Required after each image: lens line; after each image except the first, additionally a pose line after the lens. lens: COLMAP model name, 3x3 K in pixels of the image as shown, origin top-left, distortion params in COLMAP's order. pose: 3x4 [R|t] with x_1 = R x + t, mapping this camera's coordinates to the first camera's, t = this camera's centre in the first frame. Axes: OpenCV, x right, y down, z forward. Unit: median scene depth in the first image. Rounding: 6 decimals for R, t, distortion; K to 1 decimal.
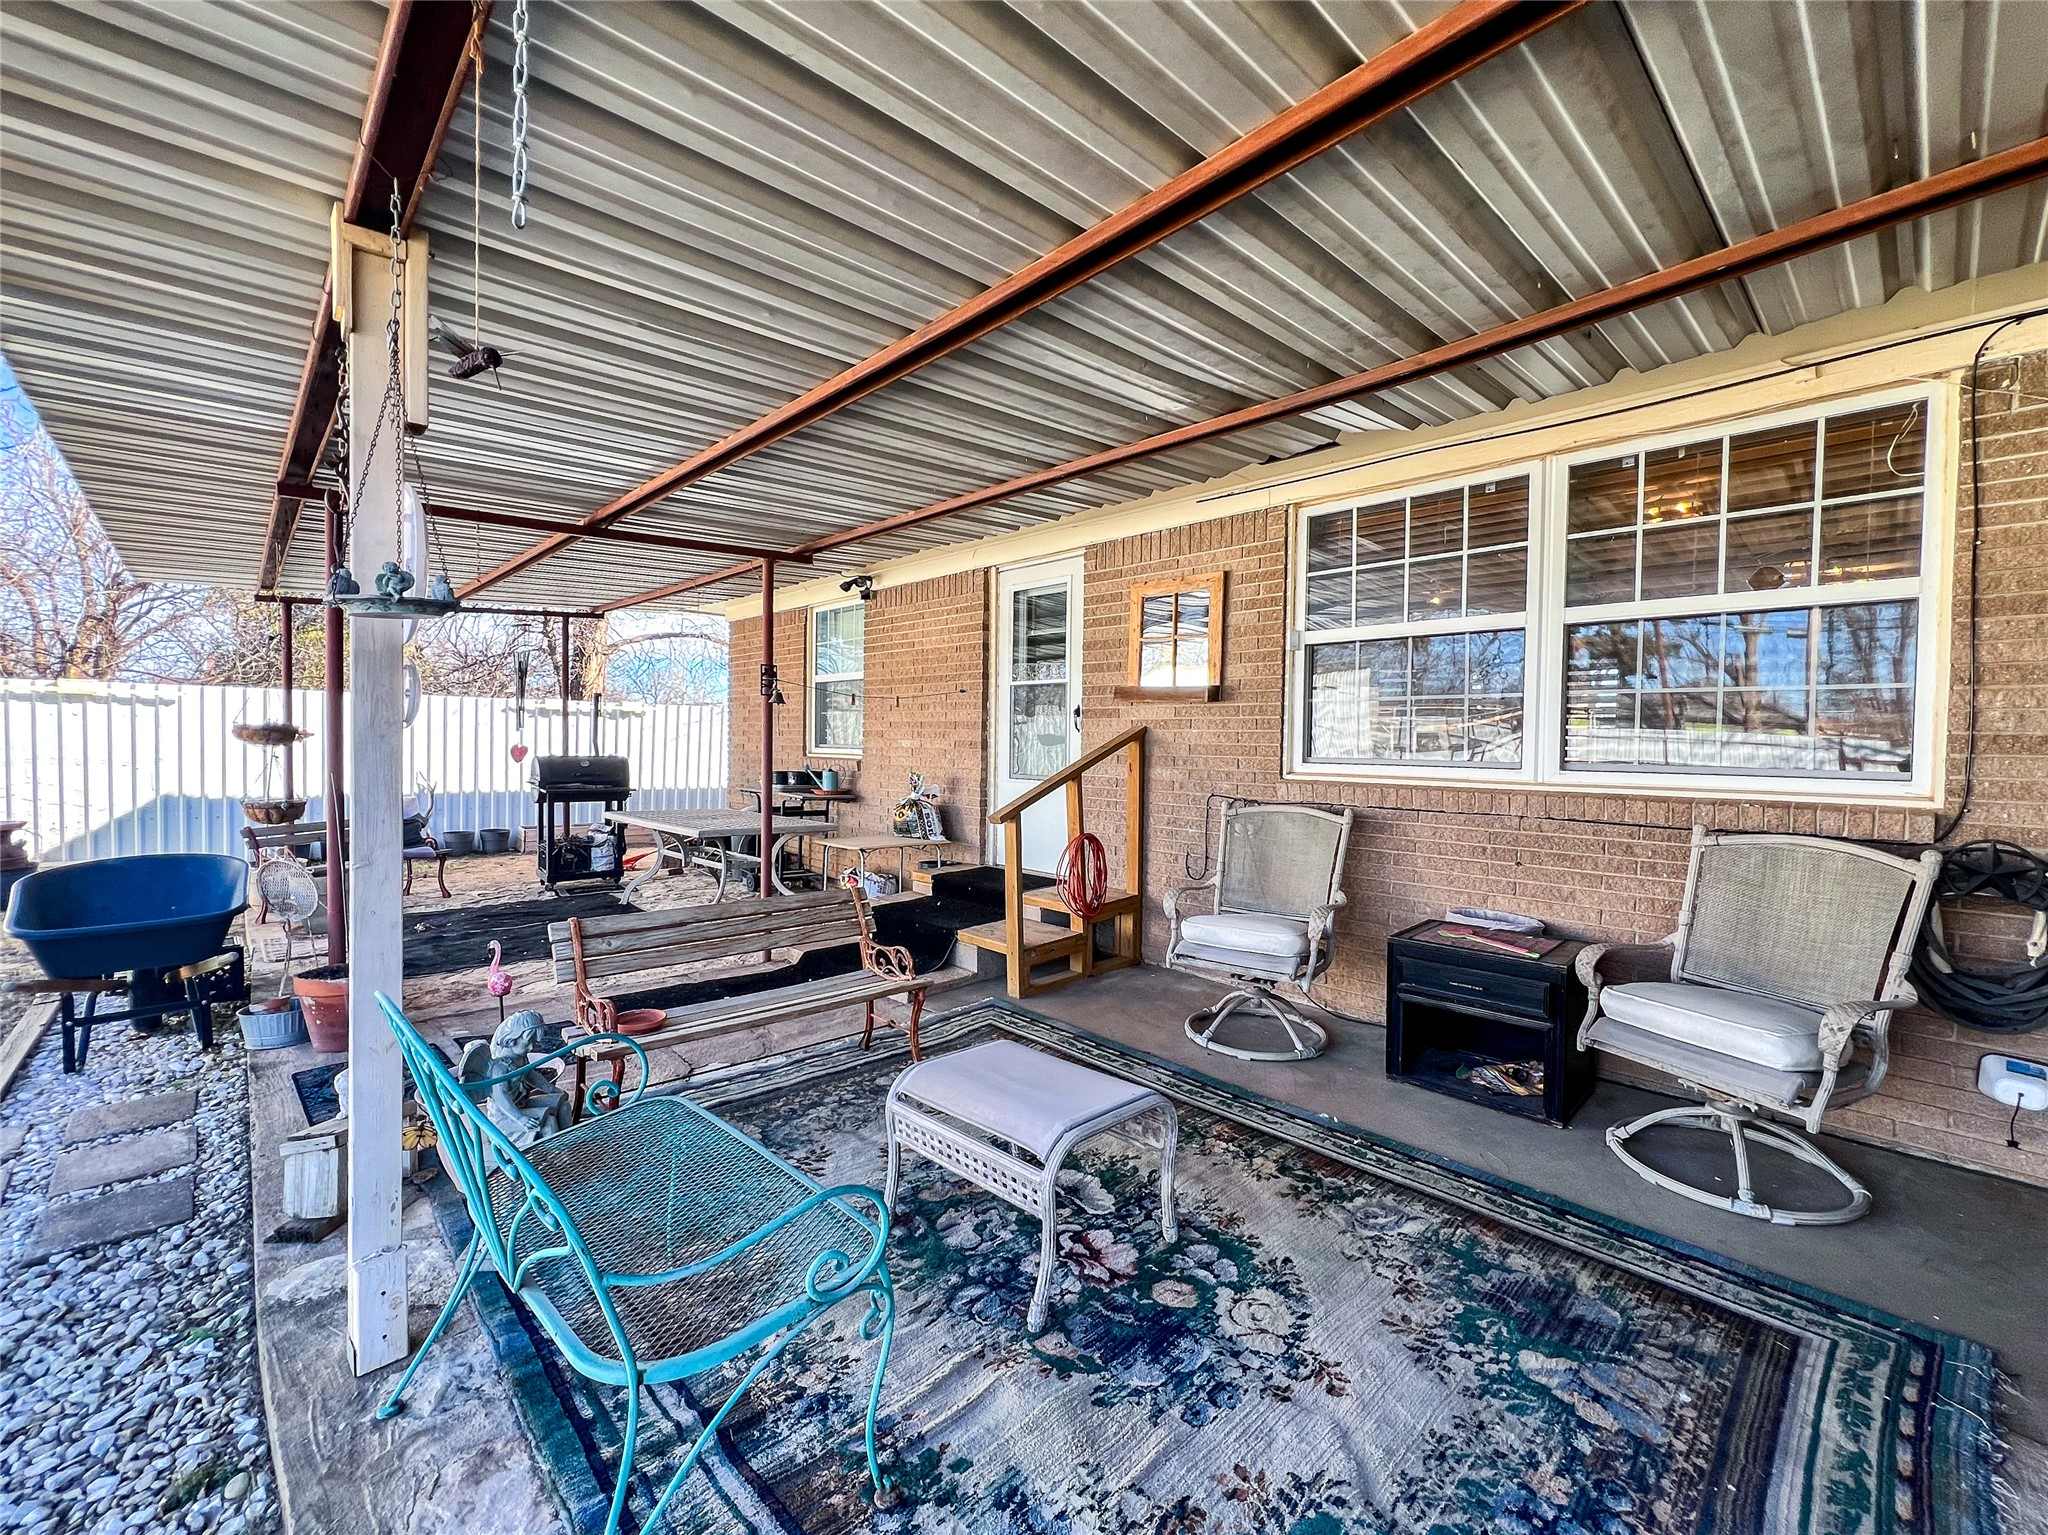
lens RADIAL K [[855.5, 0, 1010.4], [0, 855.5, 758.8], [0, 0, 1]] dist [0.001165, 0.000168]
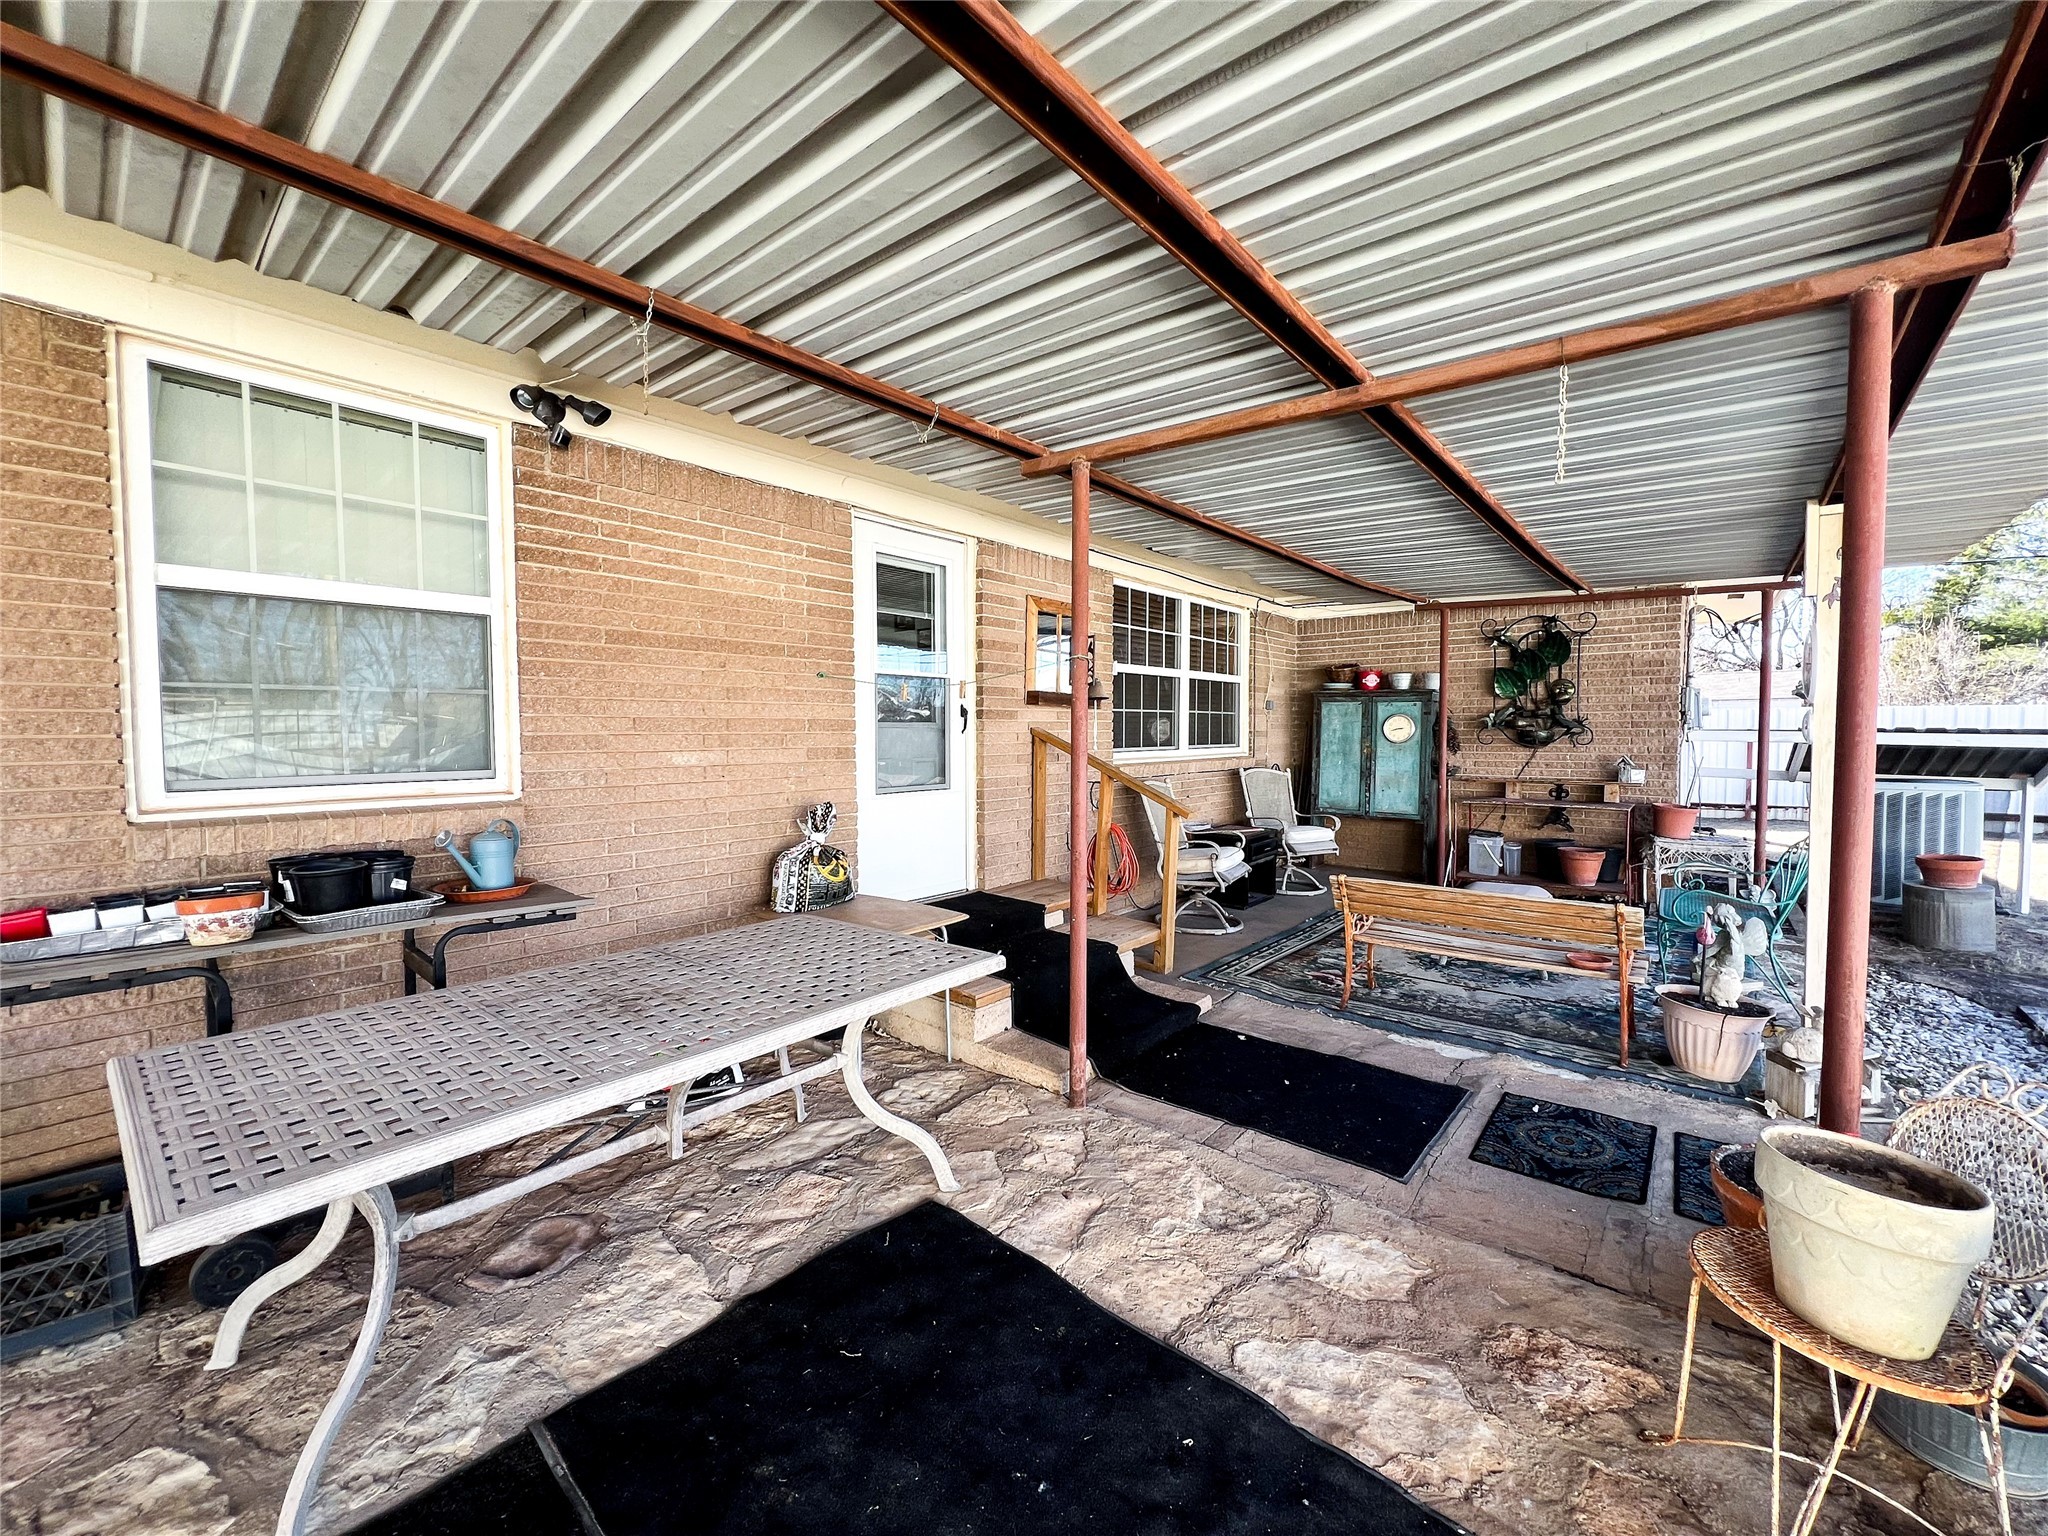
lens RADIAL K [[832.2, 0, 1024.0], [0, 832.2, 768.0], [0, 0, 1]] dist [0.000572, 0.000110]
pose [[-0.126041, -0.058043, 0.990326, -1.128397], [0.025746, 0.997759, 0.061755, -0.066230], [-0.991691, 0.033281, -0.124264, 1.437417]]
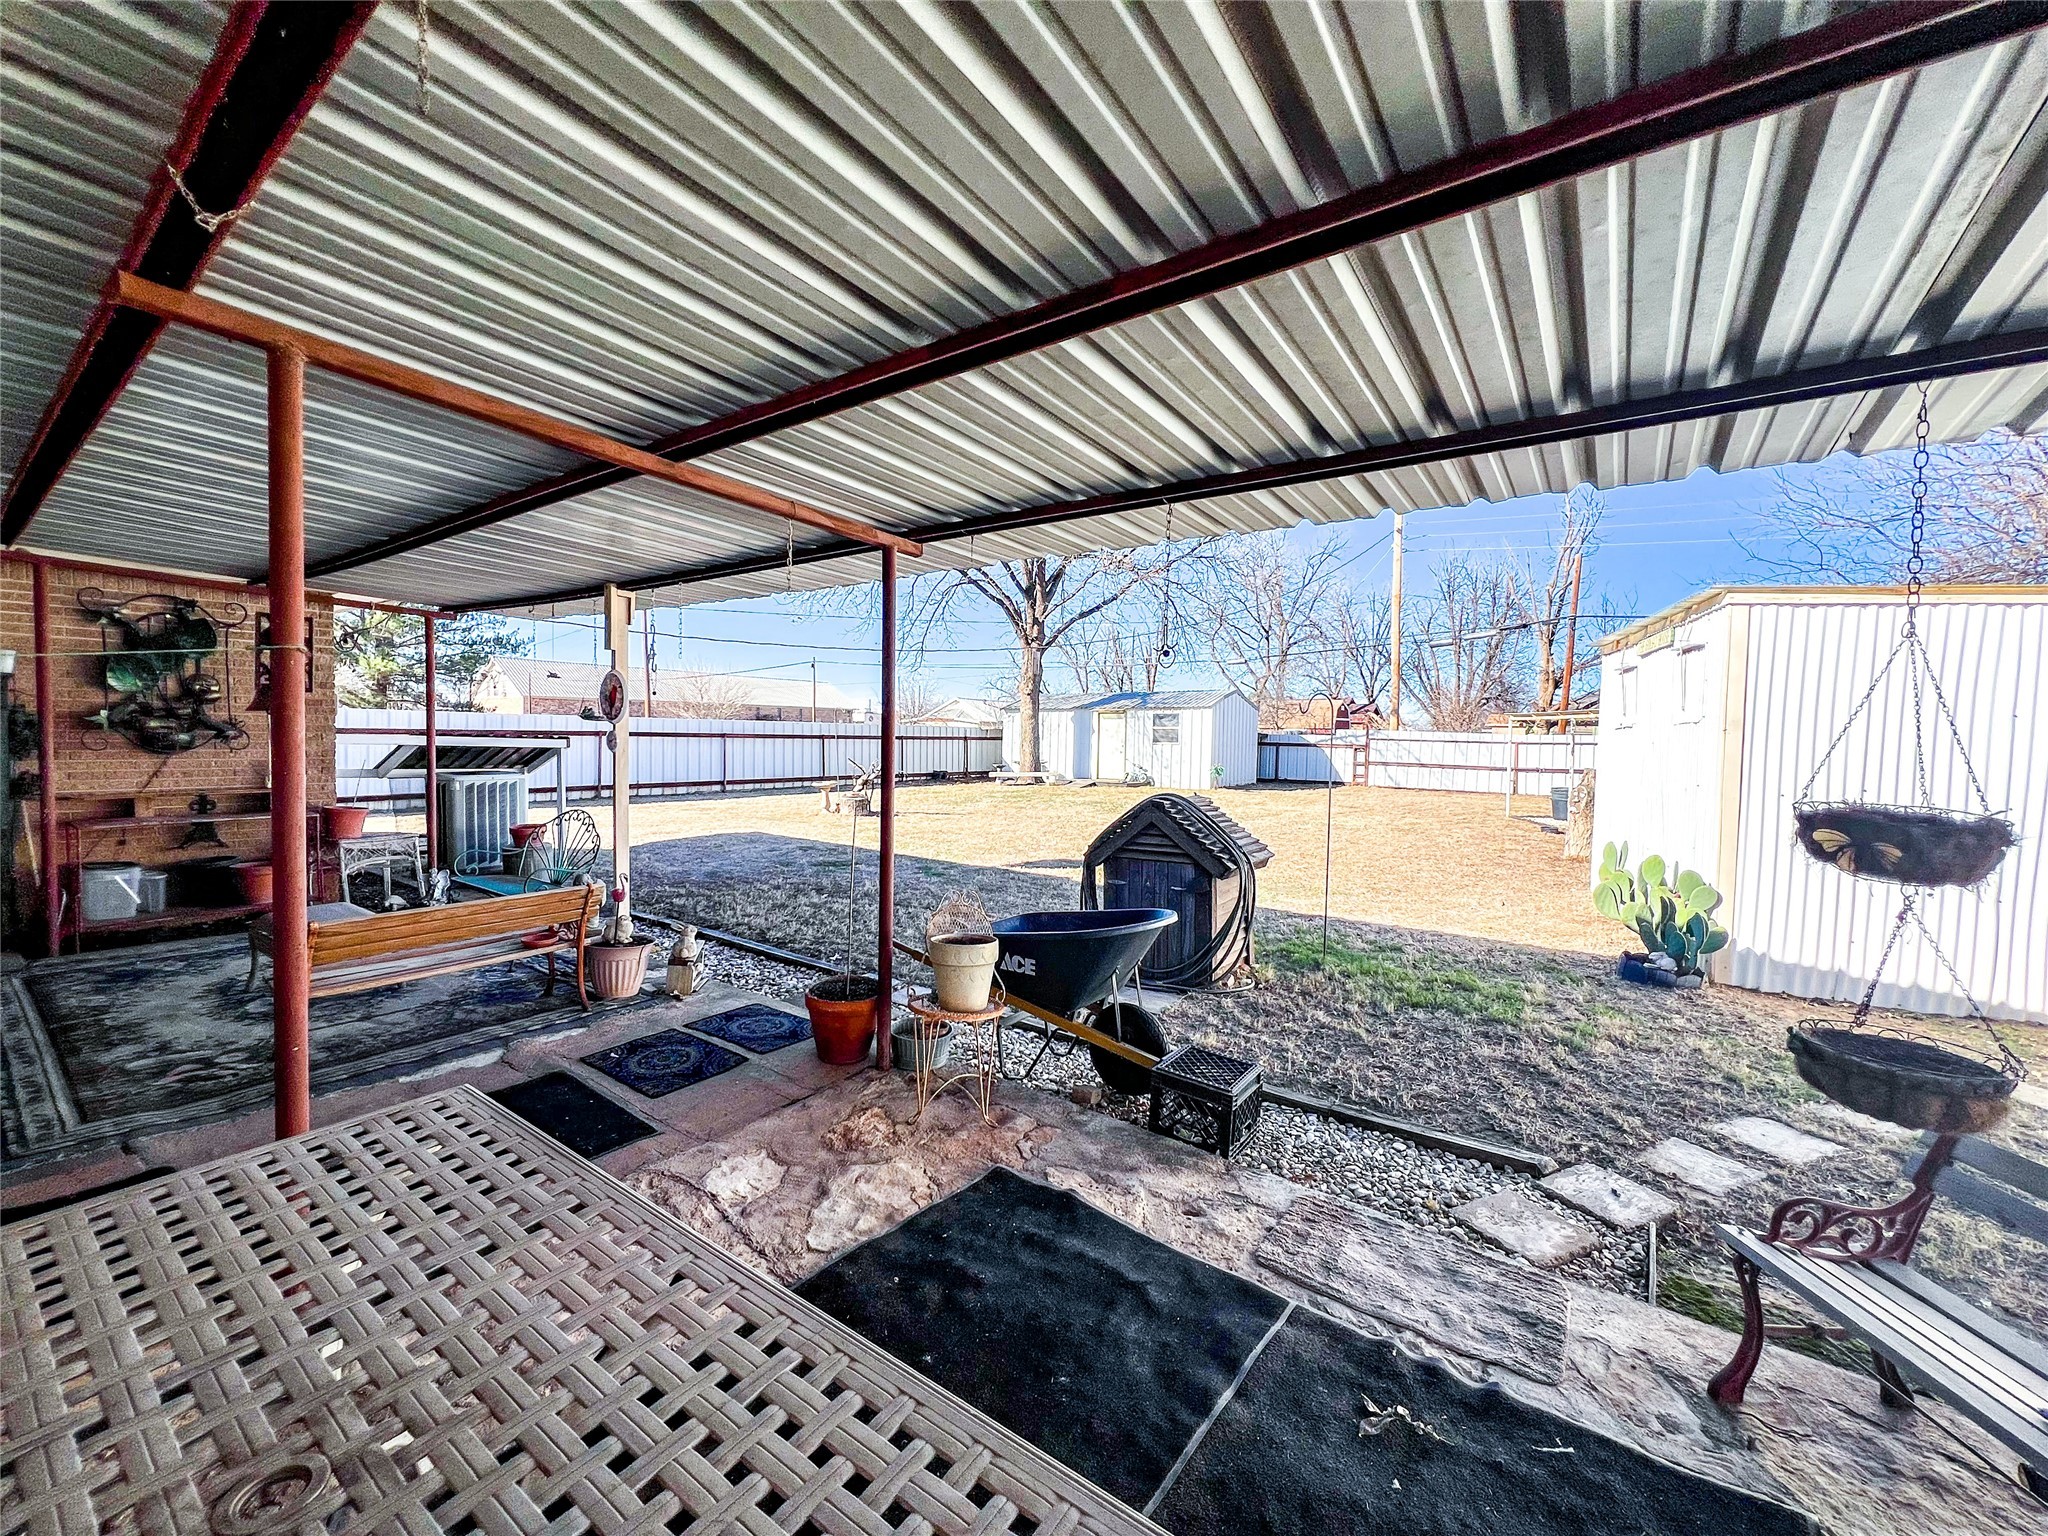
lens RADIAL K [[832.2, 0, 1024.0], [0, 832.2, 768.0], [0, 0, 1]] dist [0.000572, 0.000110]
pose [[-0.978771, -0.022827, -0.203681, -0.698961], [-0.036603, 0.997270, 0.064125, -0.096511], [0.201661, 0.070219, -0.976935, 1.881532]]
